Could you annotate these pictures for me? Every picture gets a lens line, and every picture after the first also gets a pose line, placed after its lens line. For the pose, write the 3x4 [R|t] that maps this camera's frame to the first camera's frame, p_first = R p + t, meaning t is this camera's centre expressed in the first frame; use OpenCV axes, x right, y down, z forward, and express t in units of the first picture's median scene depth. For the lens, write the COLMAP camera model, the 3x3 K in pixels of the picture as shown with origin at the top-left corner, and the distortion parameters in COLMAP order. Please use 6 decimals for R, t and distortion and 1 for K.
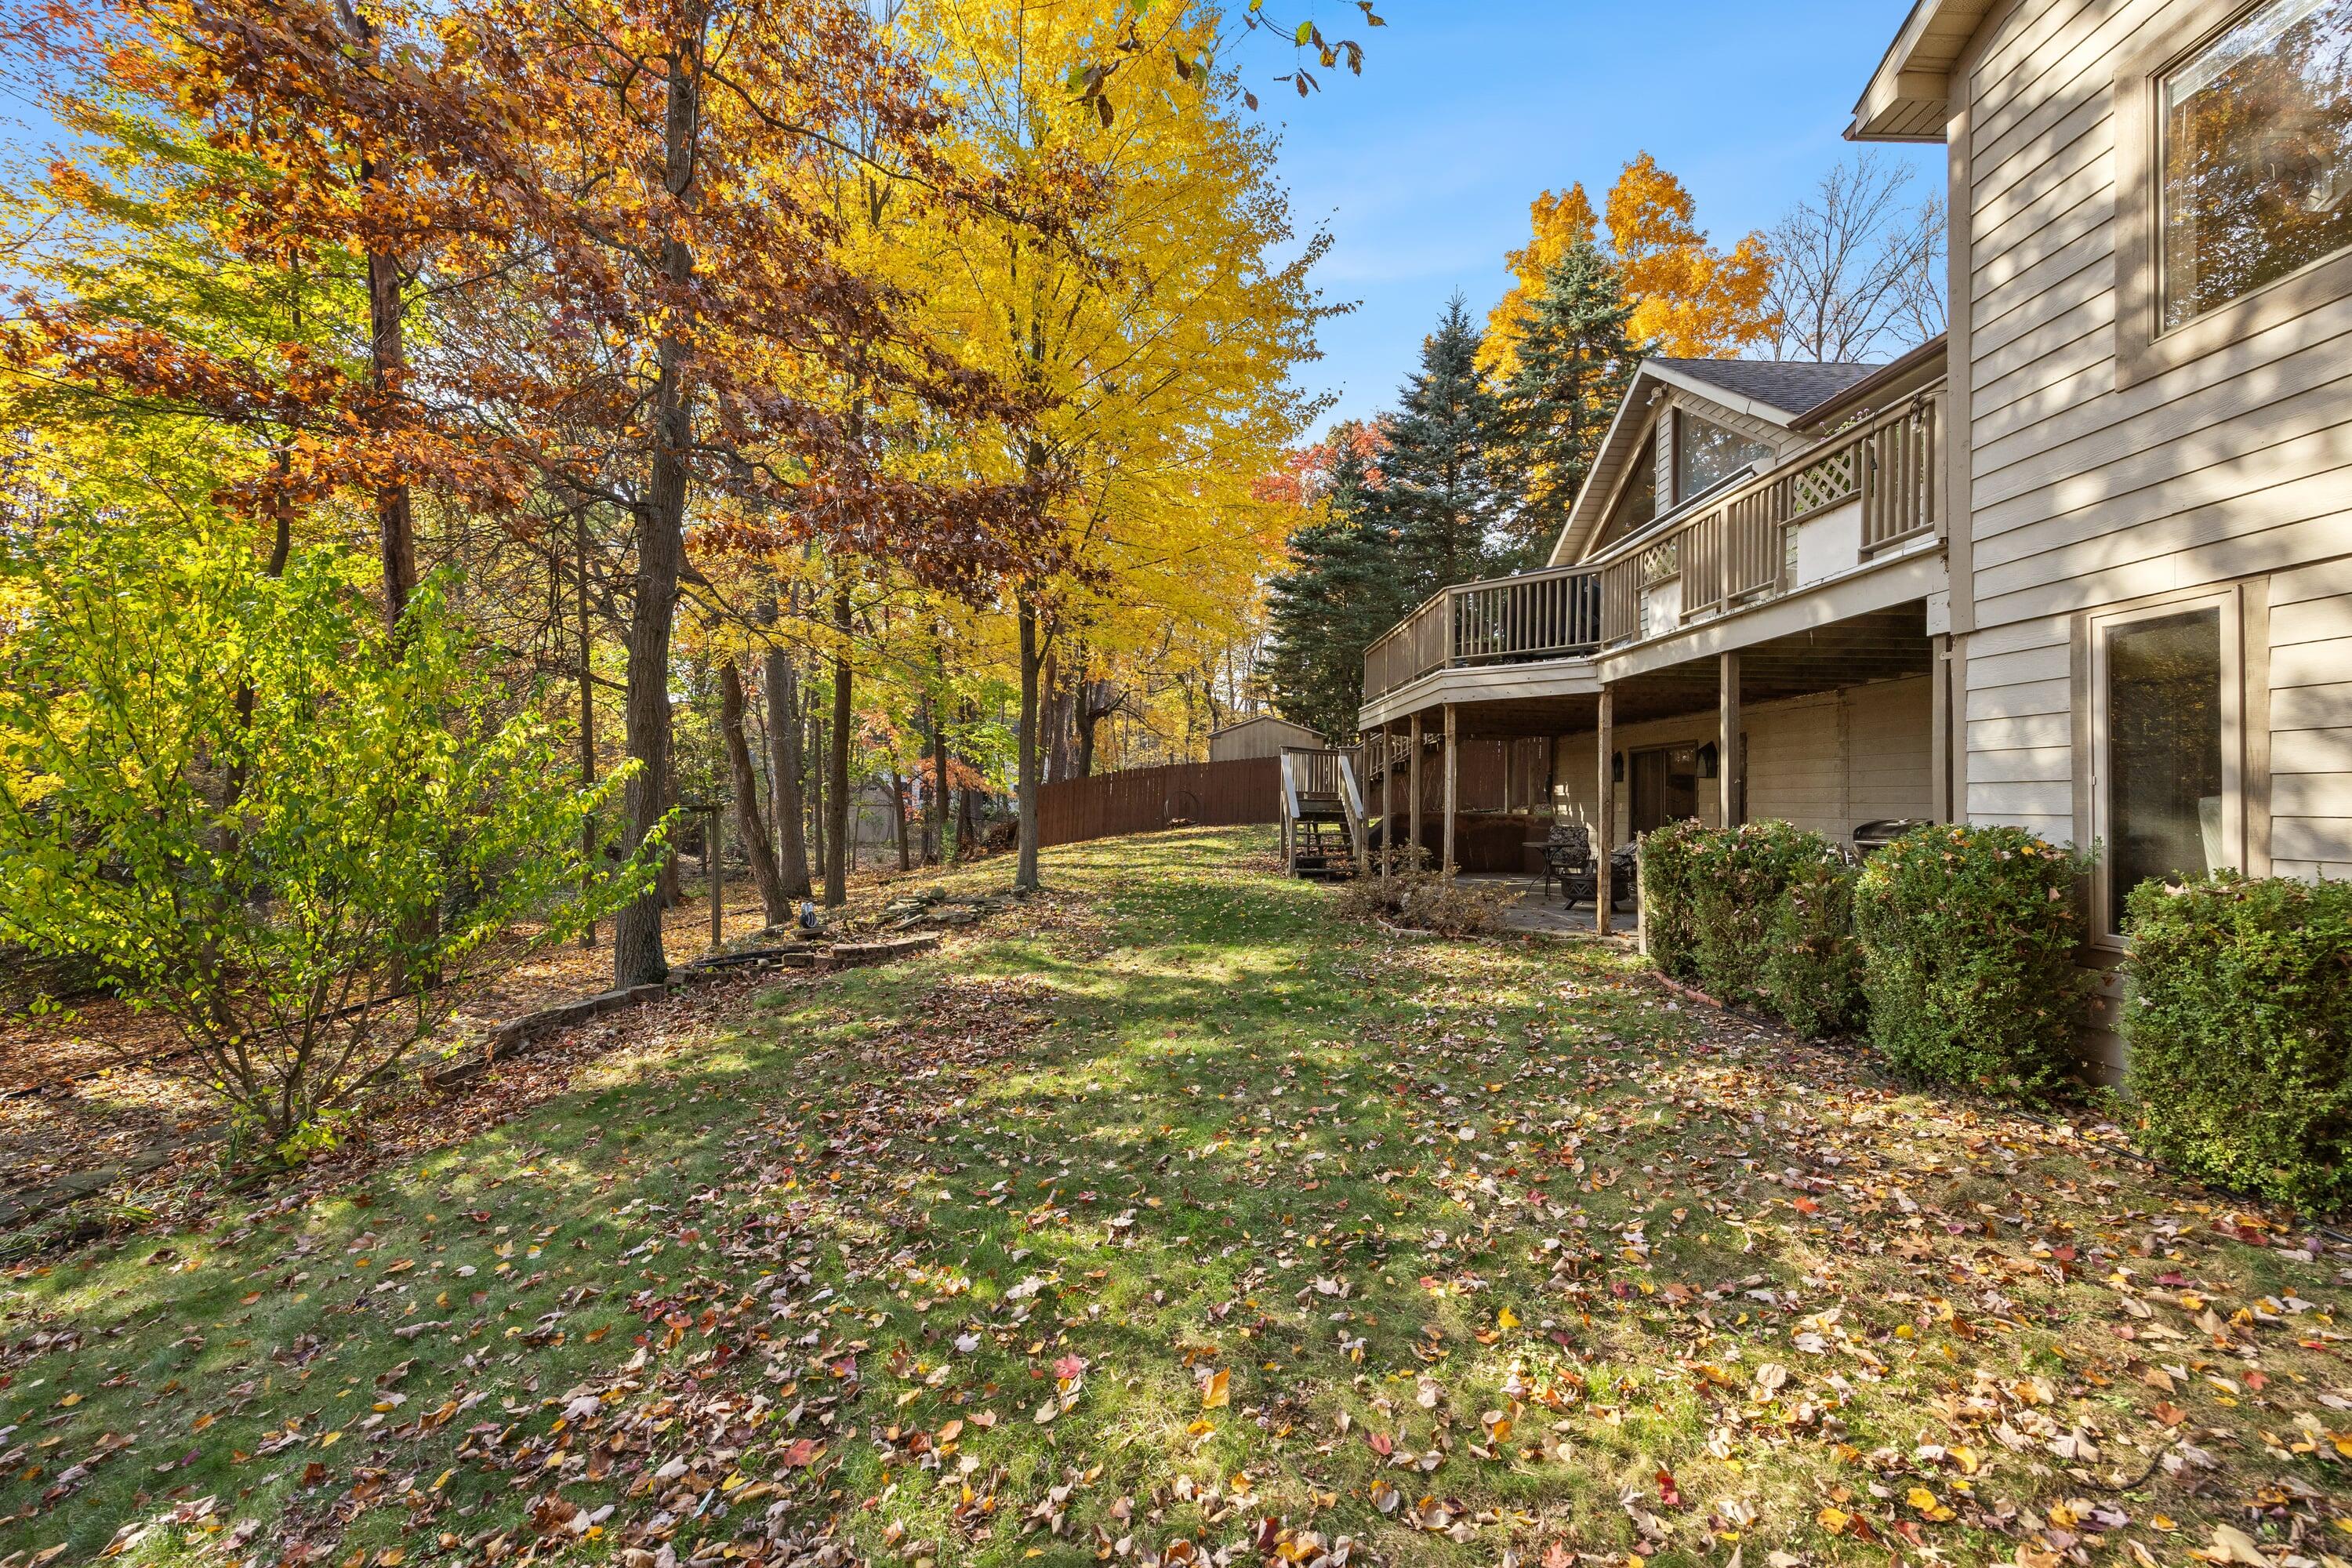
lens RADIAL K [[929.2, 0, 1182.8], [0, 929.2, 773.3], [0, 0, 1]] dist [0.000368, -0.000249]
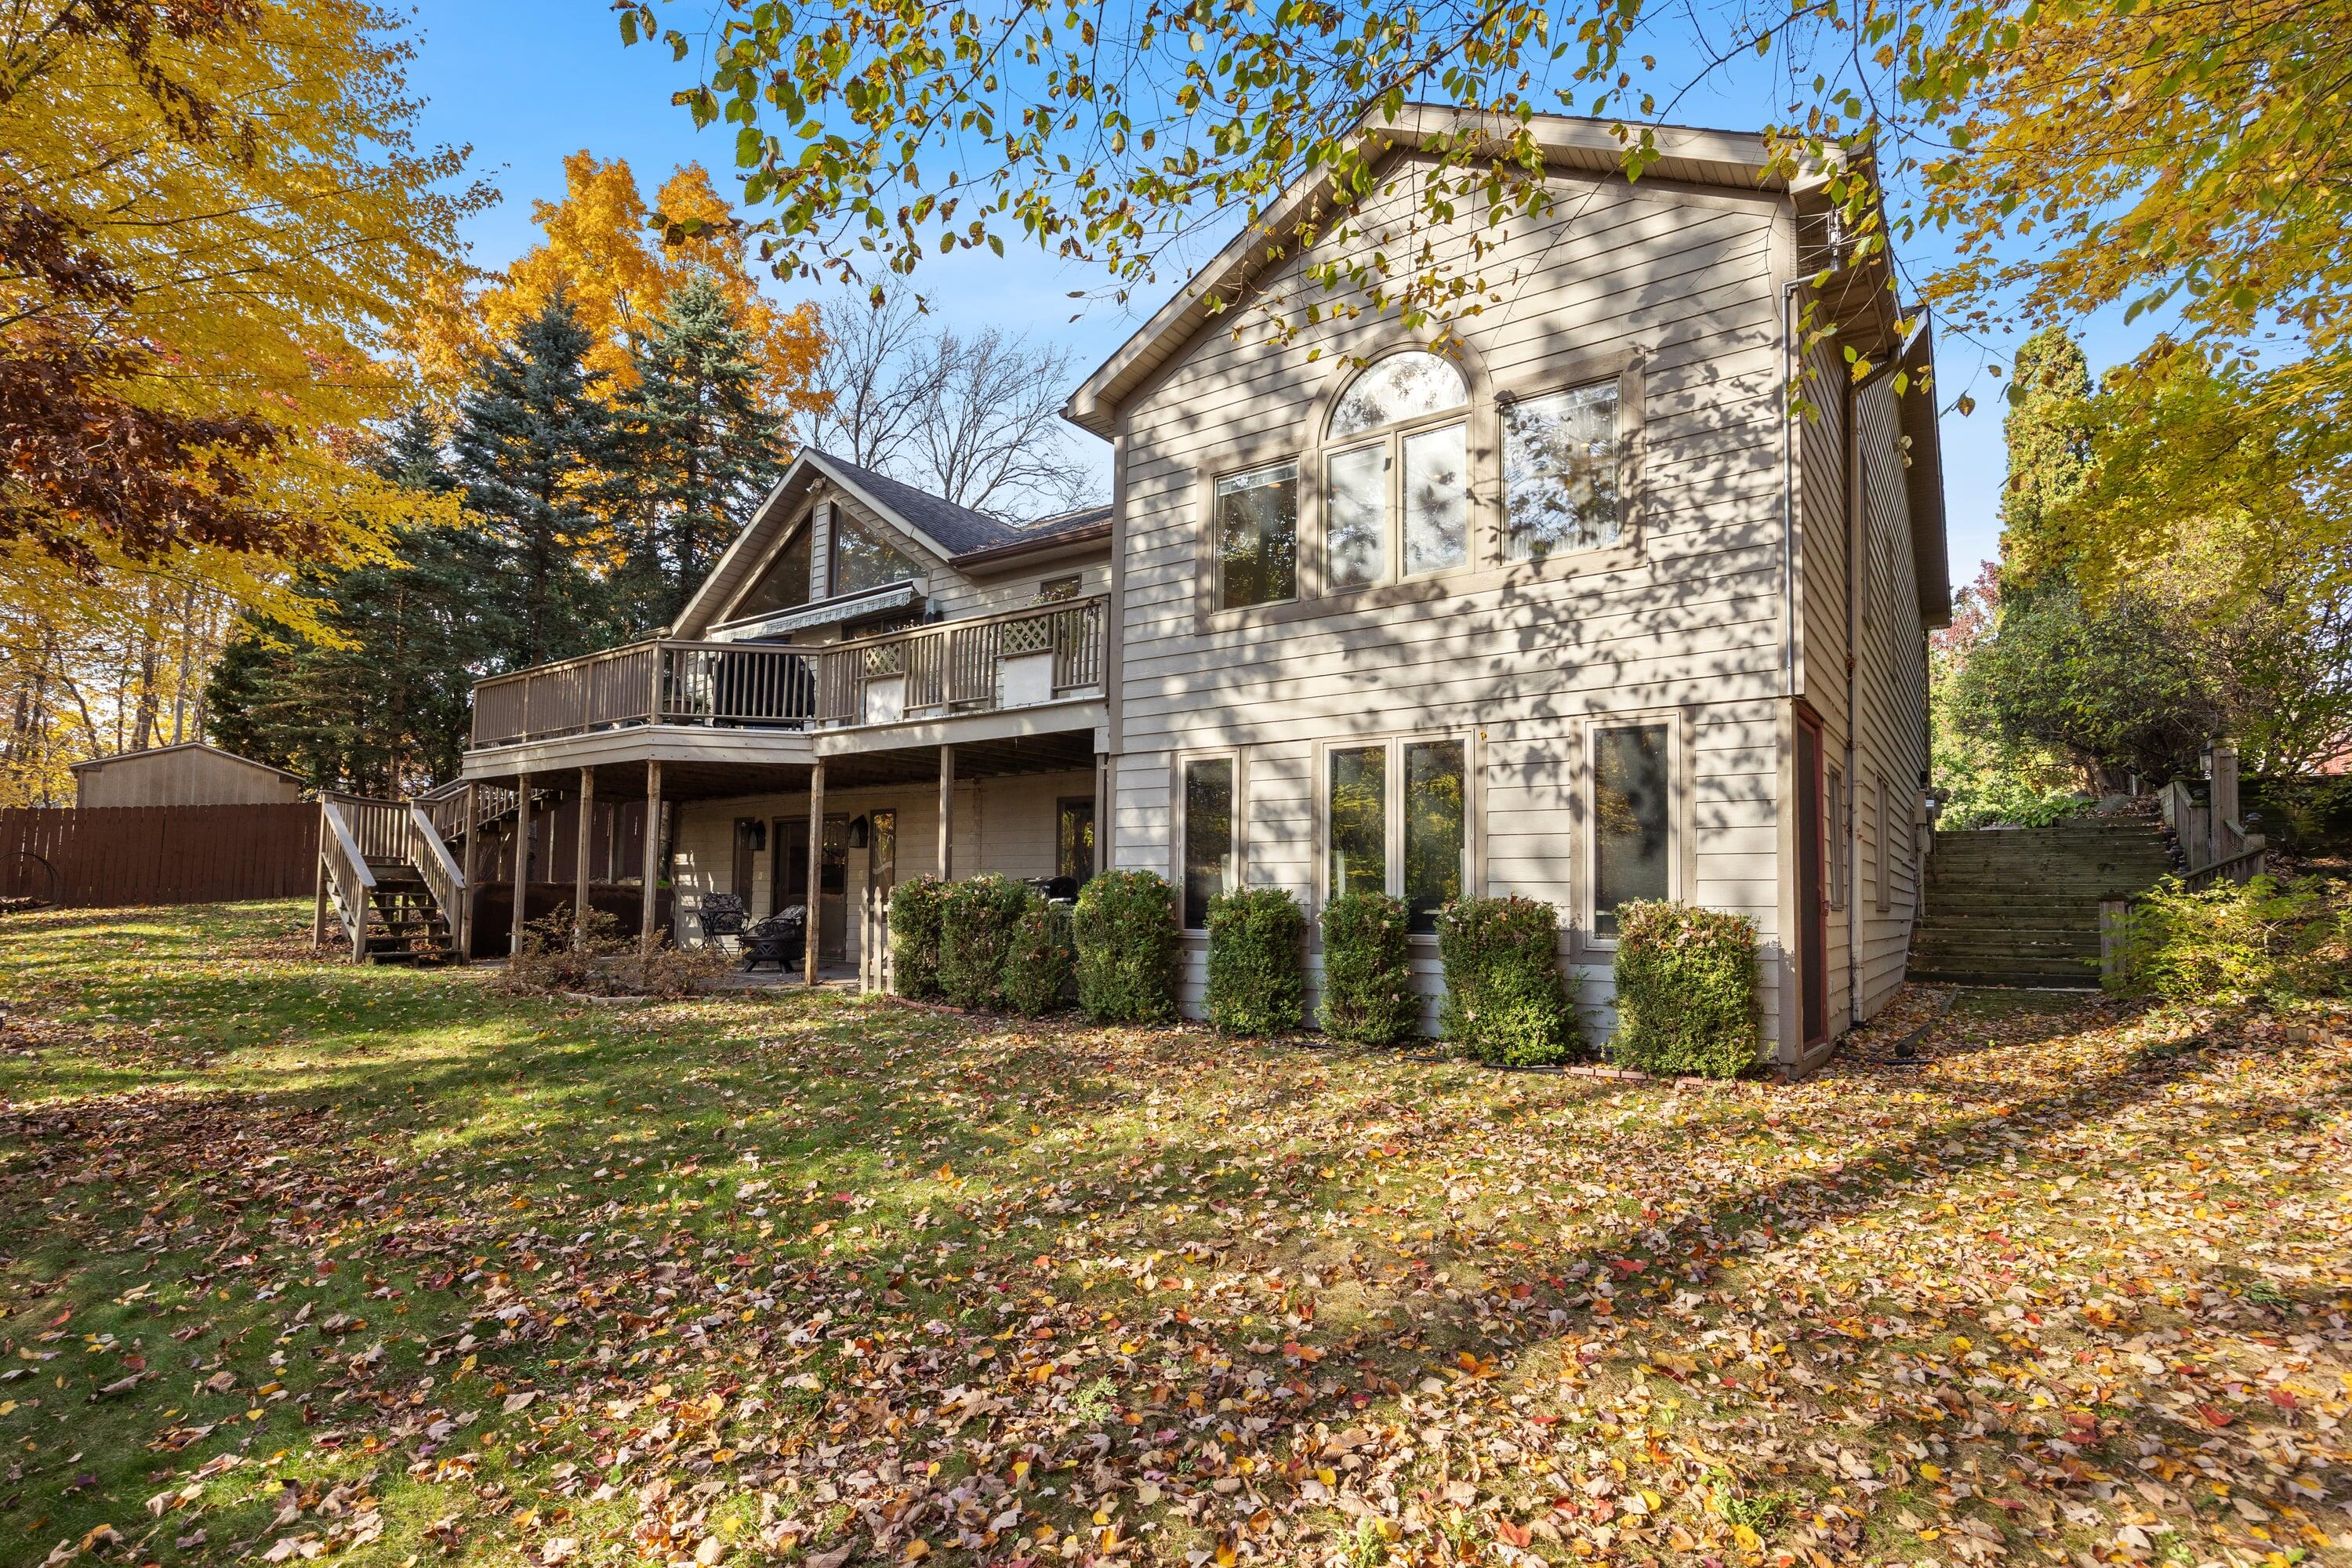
lens RADIAL K [[1142.6, 0, 1164.8], [0, 1142.6, 818.4], [0, 0, 1]] dist [0.005004, -0.000106]
pose [[0.612799, 0.050721, 0.788609, -0.672136], [-0.027665, 0.998703, -0.042736, 0.042839], [-0.789754, 0.004371, 0.613408, -0.291141]]
